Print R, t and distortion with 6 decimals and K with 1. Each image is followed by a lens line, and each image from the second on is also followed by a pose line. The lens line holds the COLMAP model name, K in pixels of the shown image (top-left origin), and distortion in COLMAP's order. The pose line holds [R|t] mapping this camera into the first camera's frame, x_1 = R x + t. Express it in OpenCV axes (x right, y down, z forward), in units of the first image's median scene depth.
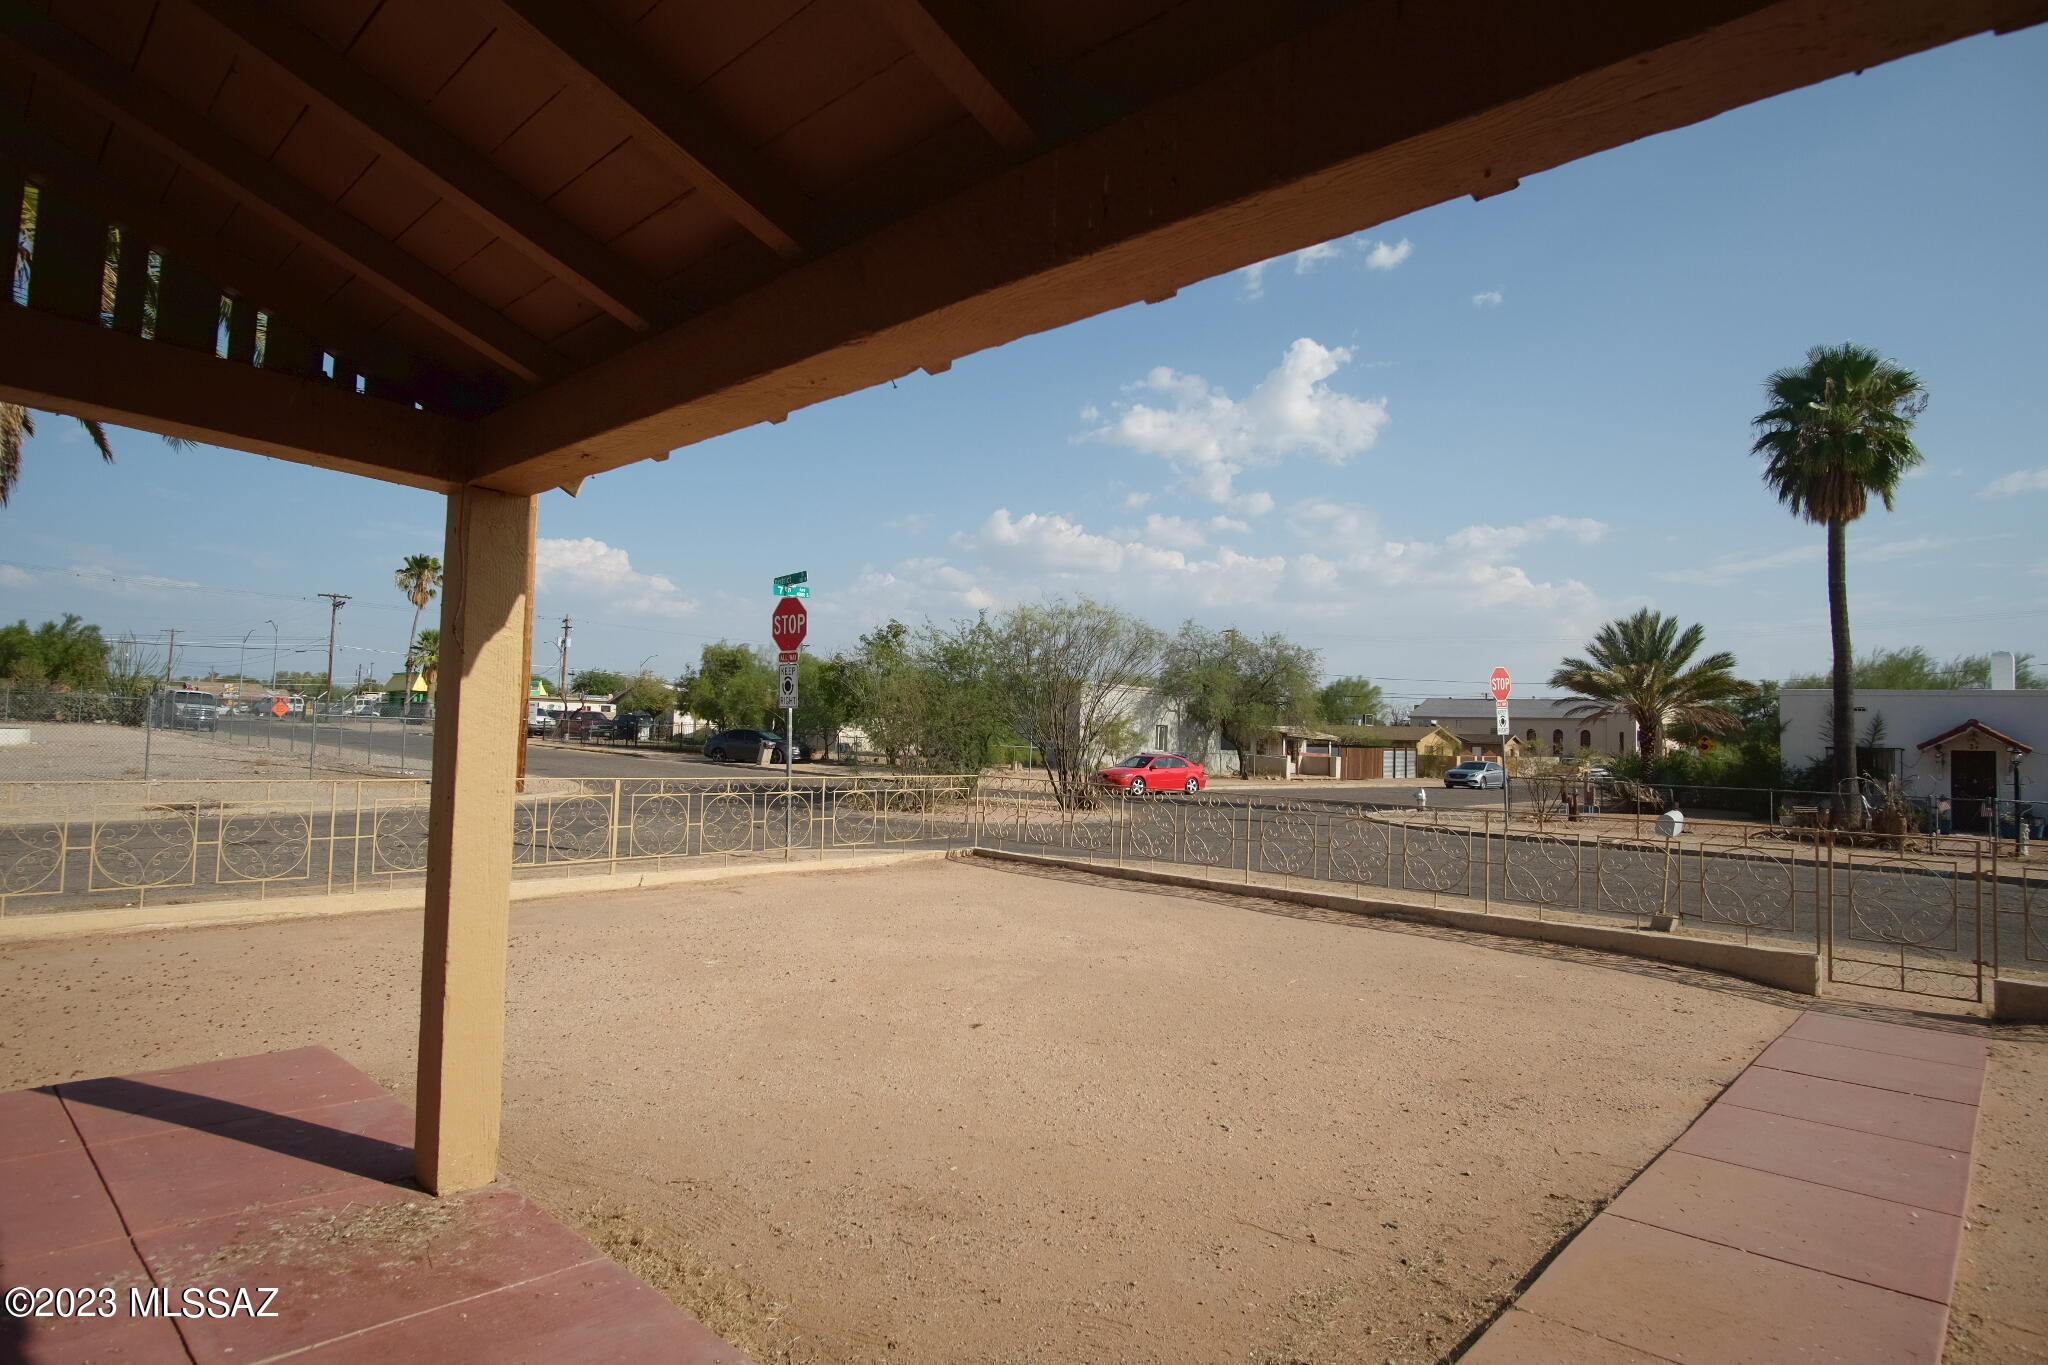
lens RADIAL K [[1094.3, 0, 1024.0], [0, 1094.3, 682.5], [0, 0, 1]] dist [-0.029659, 0.000035]
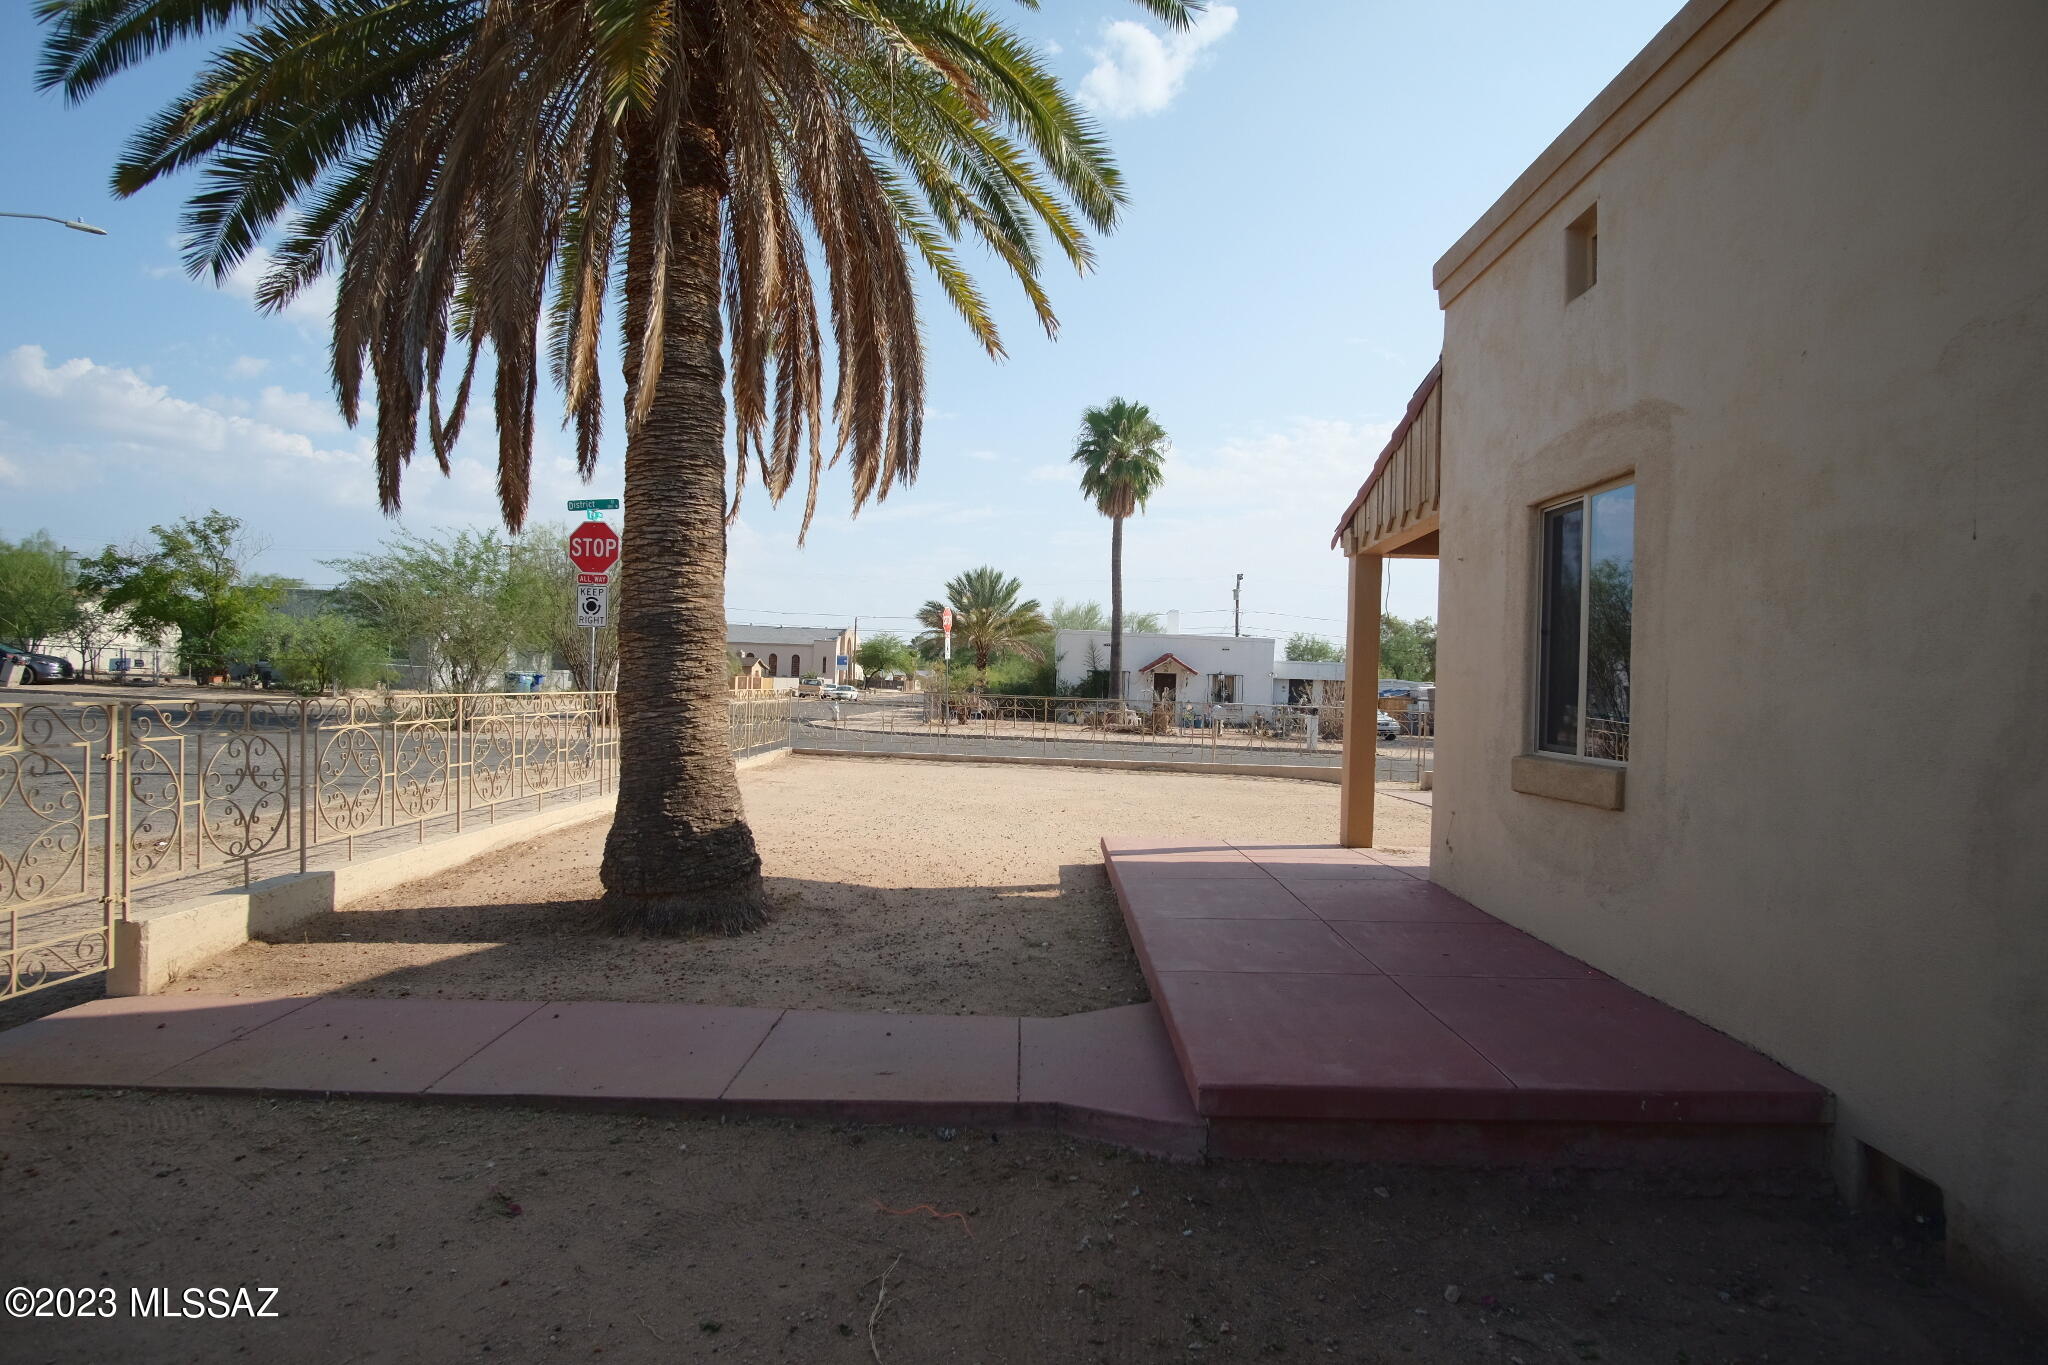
lens RADIAL K [[1094.3, 0, 1024.0], [0, 1094.3, 682.5], [0, 0, 1]] dist [-0.029659, 0.000035]
pose [[0.742829, -0.002005, 0.669478, -0.286560], [-0.045745, 0.997506, 0.053743, 0.000593], [-0.667916, -0.070547, 0.740885, -0.032163]]
